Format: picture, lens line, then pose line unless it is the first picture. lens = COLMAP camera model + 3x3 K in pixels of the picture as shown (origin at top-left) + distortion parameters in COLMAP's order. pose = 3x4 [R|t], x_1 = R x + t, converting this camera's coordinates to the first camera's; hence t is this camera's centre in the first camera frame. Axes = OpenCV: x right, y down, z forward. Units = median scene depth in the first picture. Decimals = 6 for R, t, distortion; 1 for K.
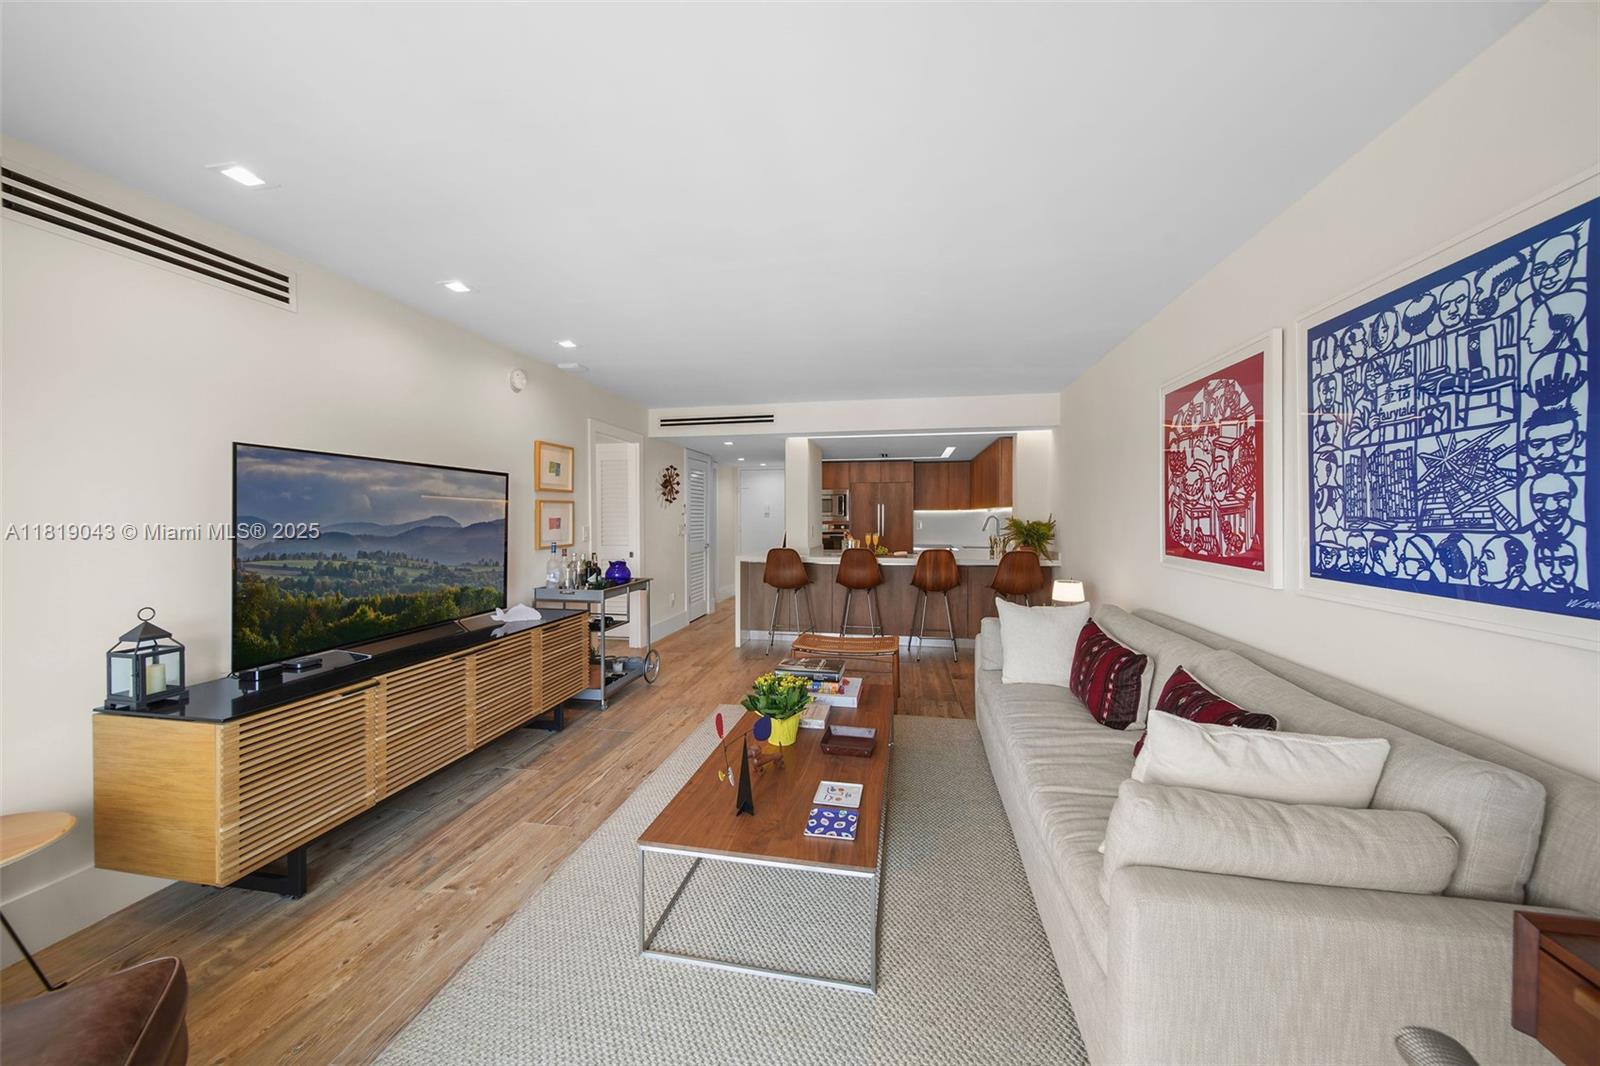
lens RADIAL K [[567.1, 0, 797.7], [0, 567.1, 523.6], [0, 0, 1]] dist [0.014811, -0.004940]
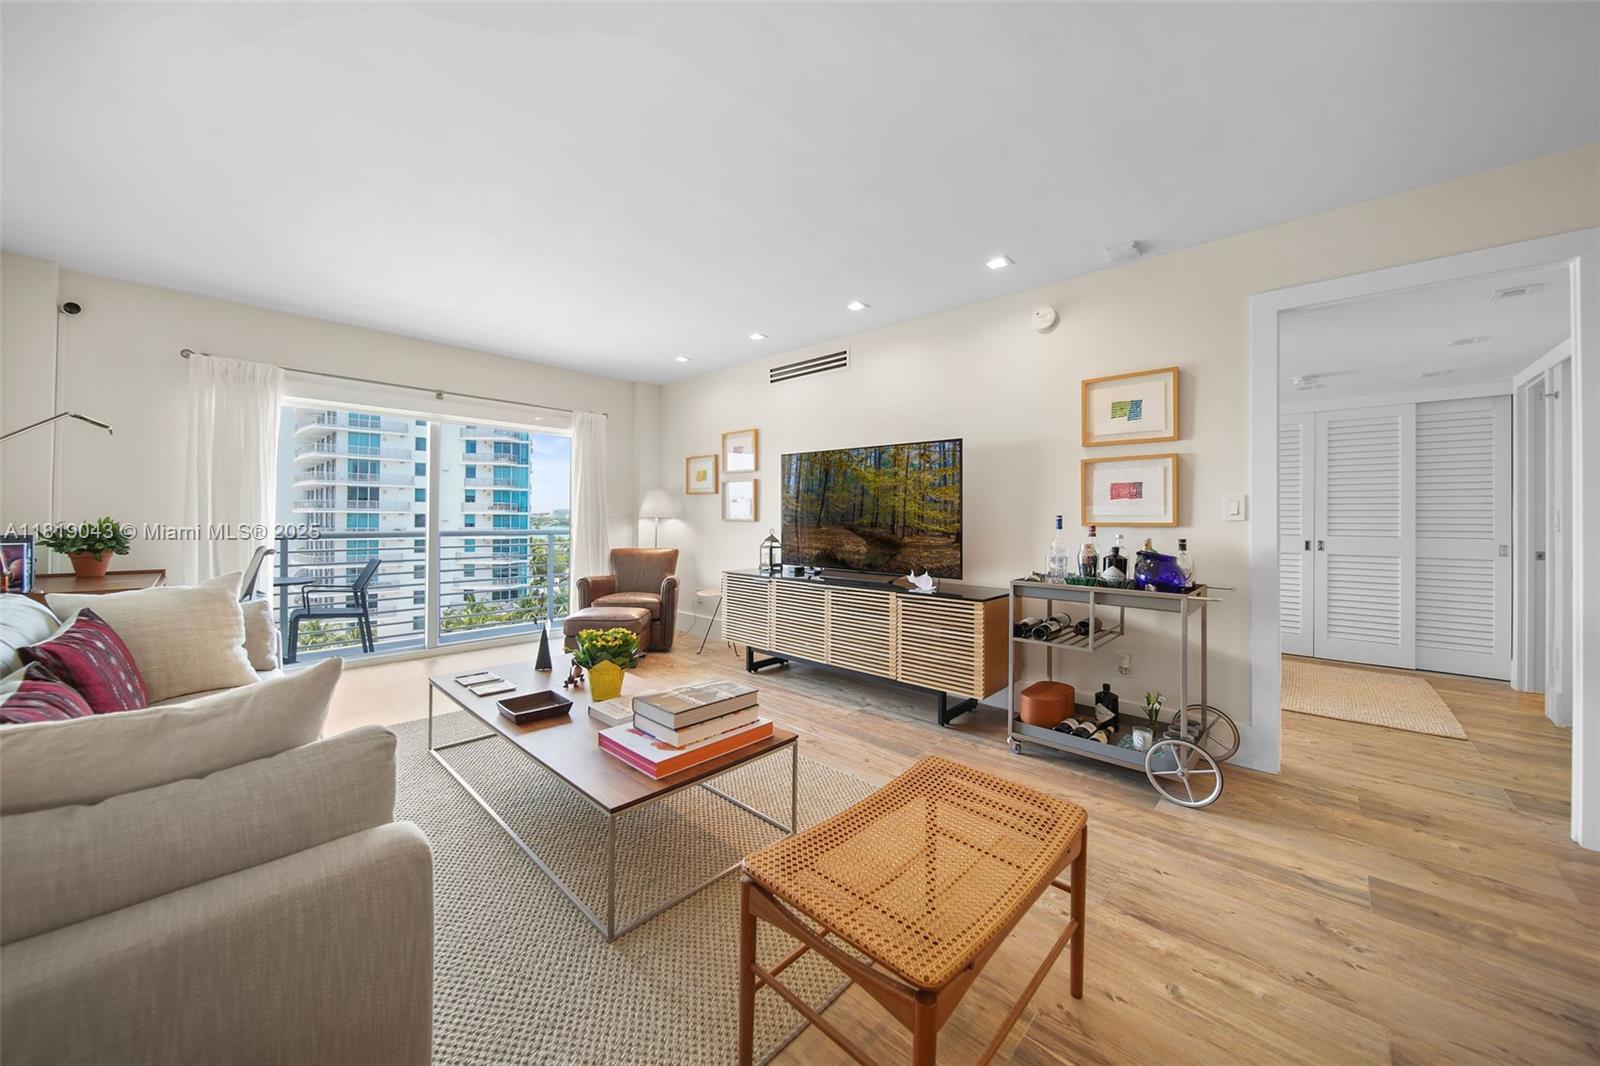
lens RADIAL K [[564.9, 0, 792.8], [0, 564.9, 514.8], [0, 0, 1]] dist [-0.000005, 0.000026]
pose [[-0.539418, -0.007979, -0.842000, 0.806598], [-0.018497, 0.999826, 0.002375, 0.077864], [0.841835, 0.016855, -0.539472, 2.324528]]
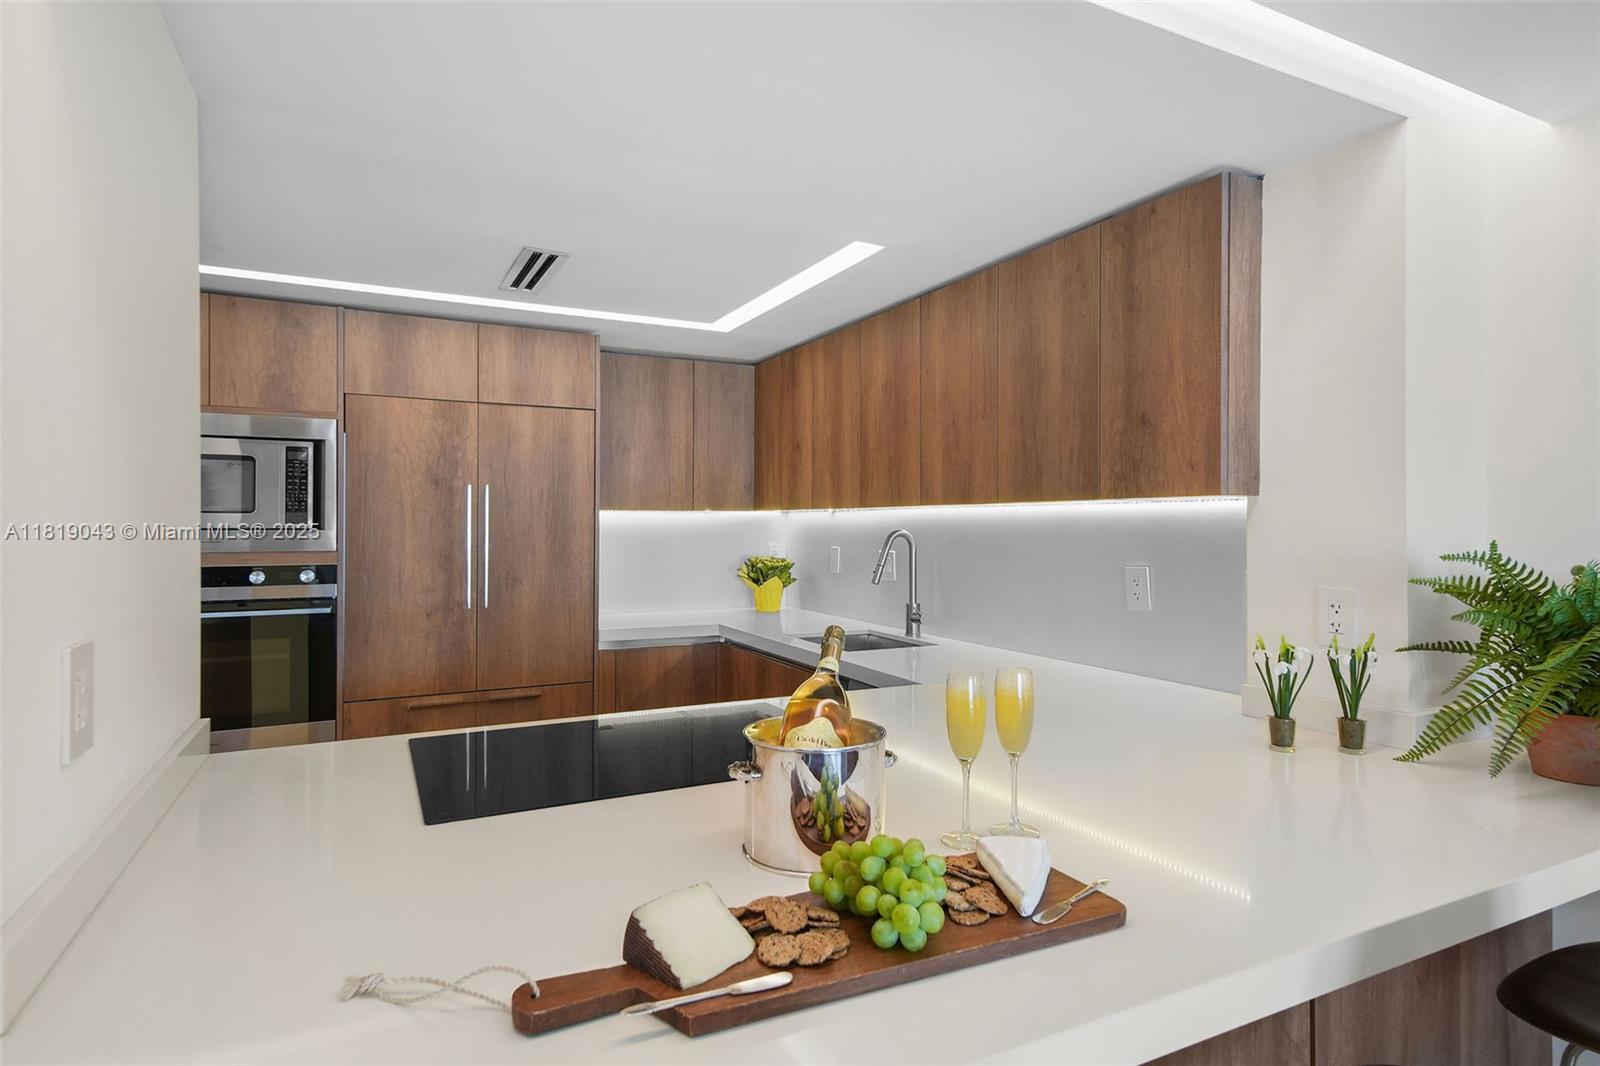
lens RADIAL K [[853.0, 0, 801.6], [0, 853.0, 517.0], [0, 0, 1]] dist [0.033469, -0.016264]
pose [[0.794151, 0.010809, 0.607624, 0.111180], [0.002651, 0.999771, -0.021249, -0.046342], [-0.607714, 0.018486, 0.793940, 2.632717]]
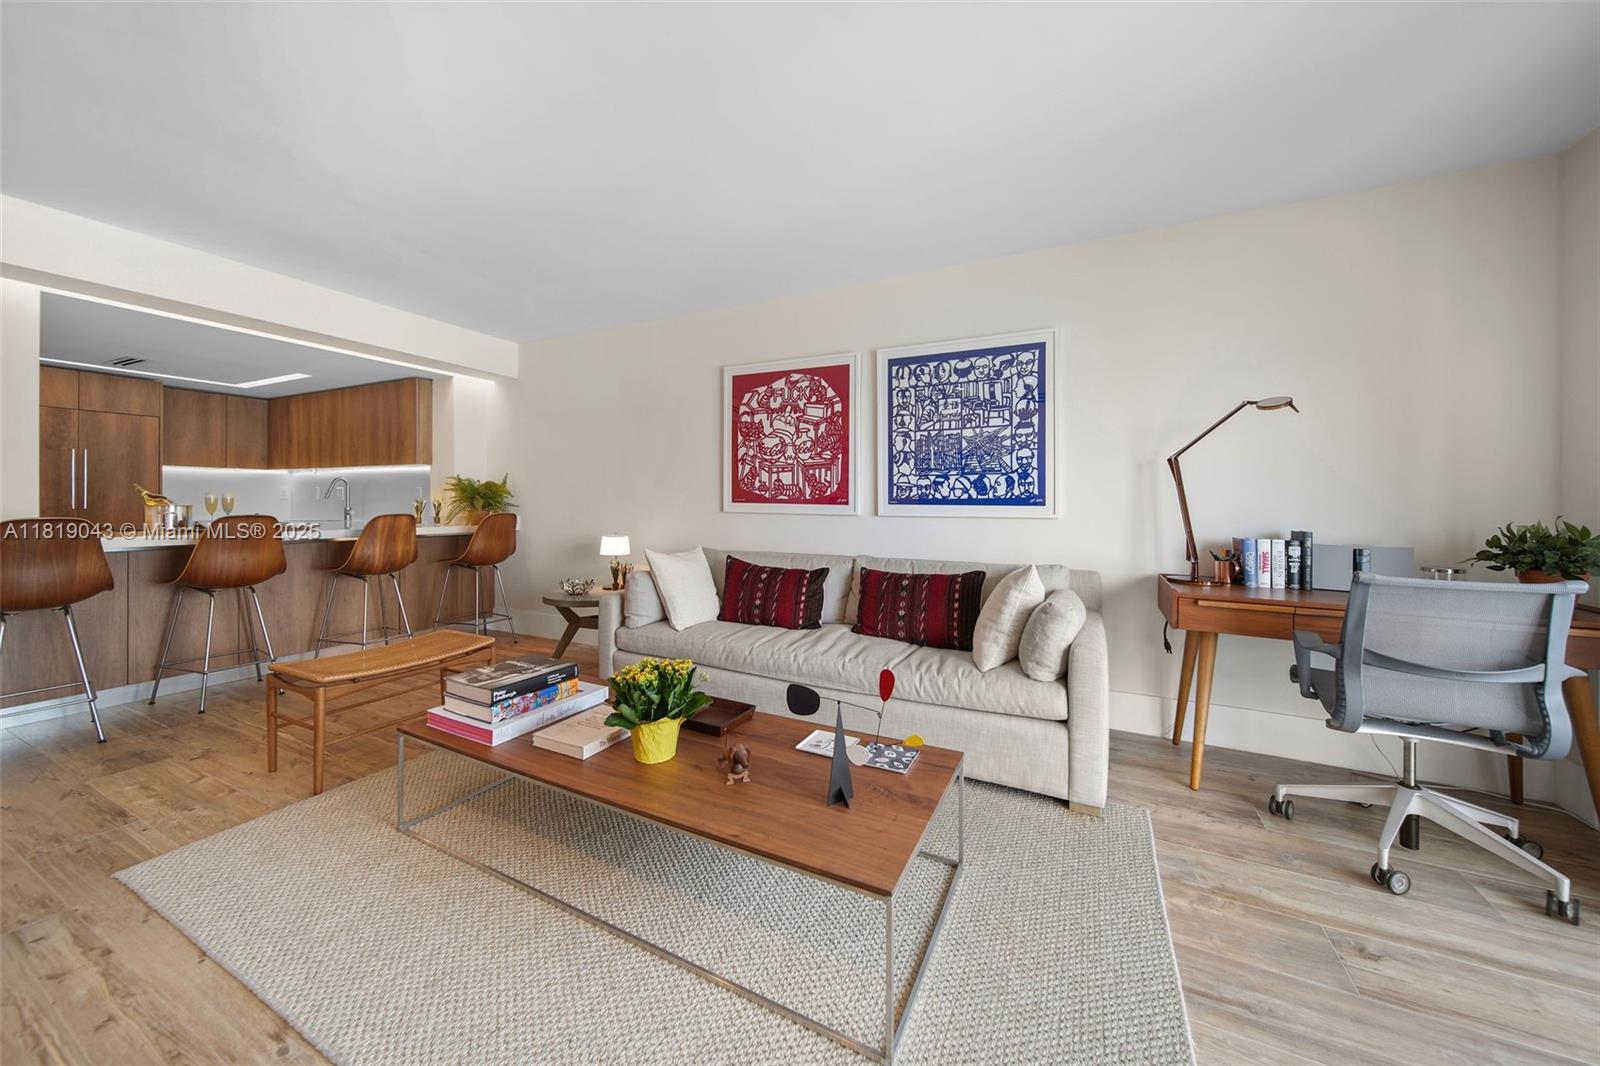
lens RADIAL K [[572.2, 0, 798.7], [0, 572.2, 502.2], [0, 0, 1]] dist [0.006578, -0.000172]
pose [[0.279111, 0.004035, 0.960250, -0.846402], [0.004391, 0.999975, -0.005479, 0.098640], [-0.960249, 0.005745, 0.279086, 0.813167]]
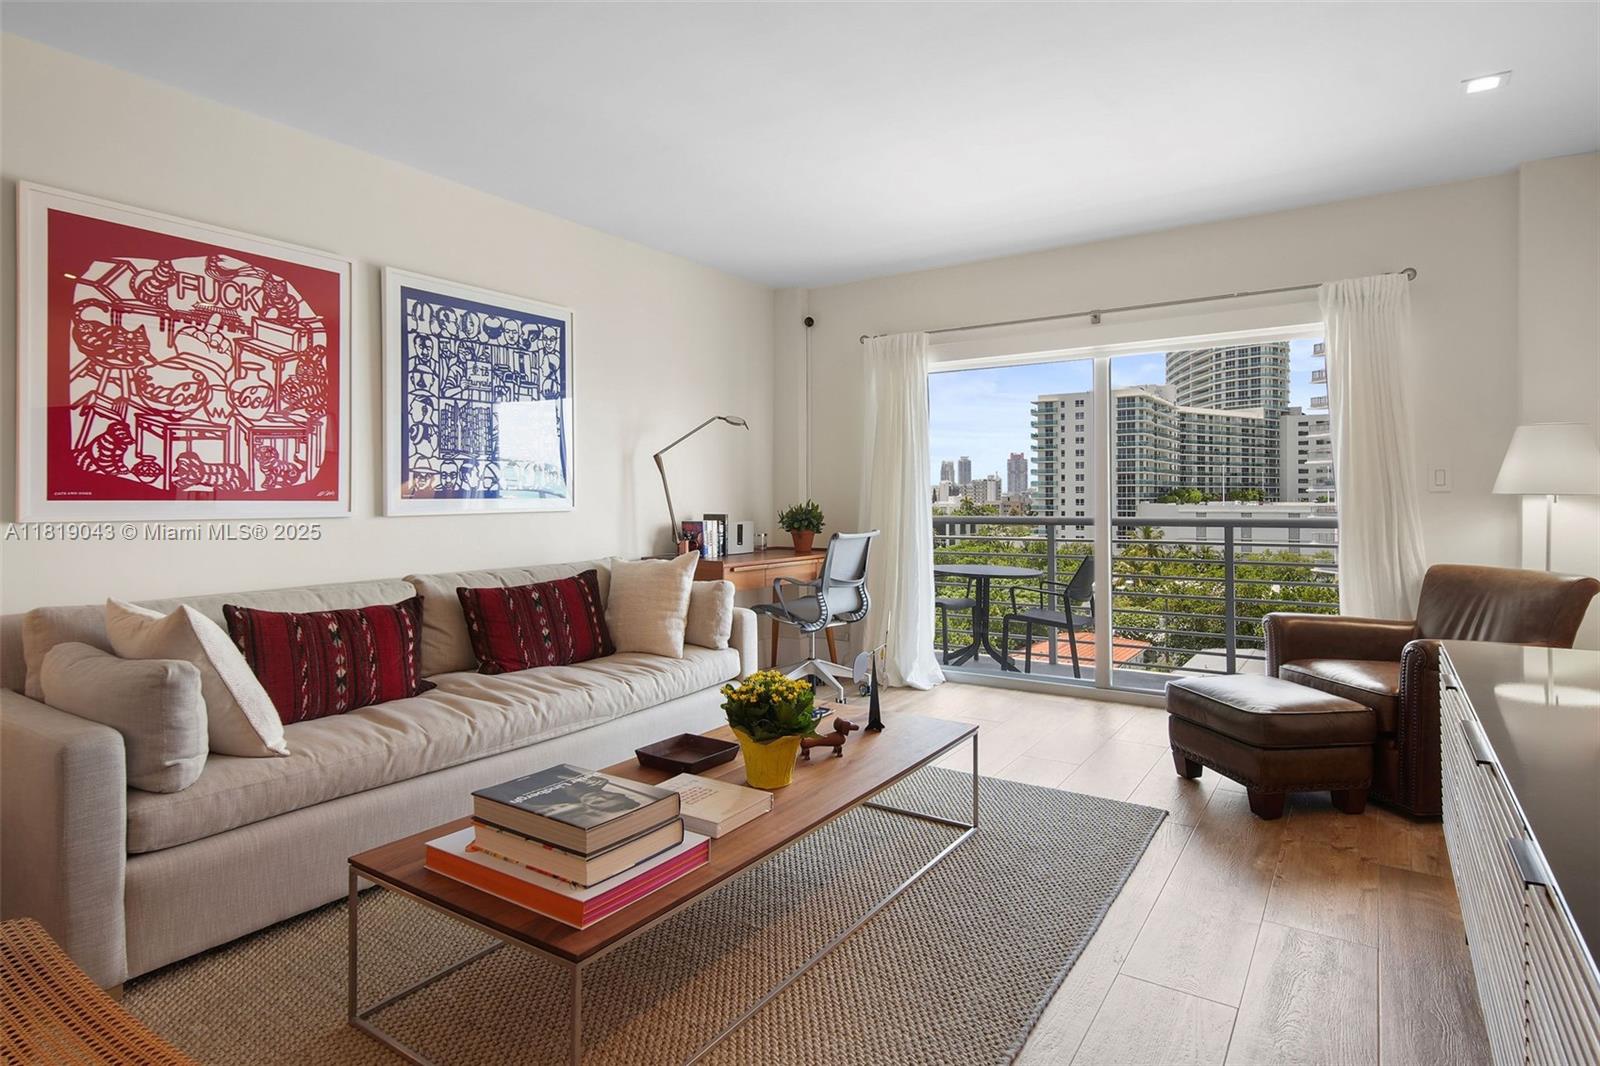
lens RADIAL K [[862.4, 0, 802.8], [0, 862.4, 492.1], [0, 0, 1]] dist [0.021615, -0.001039]
pose [[-0.921898, 0.007773, 0.387354, -0.555294], [0.011612, 0.999904, 0.007573, 0.078297], [-0.387258, 0.011479, -0.921900, 2.396458]]
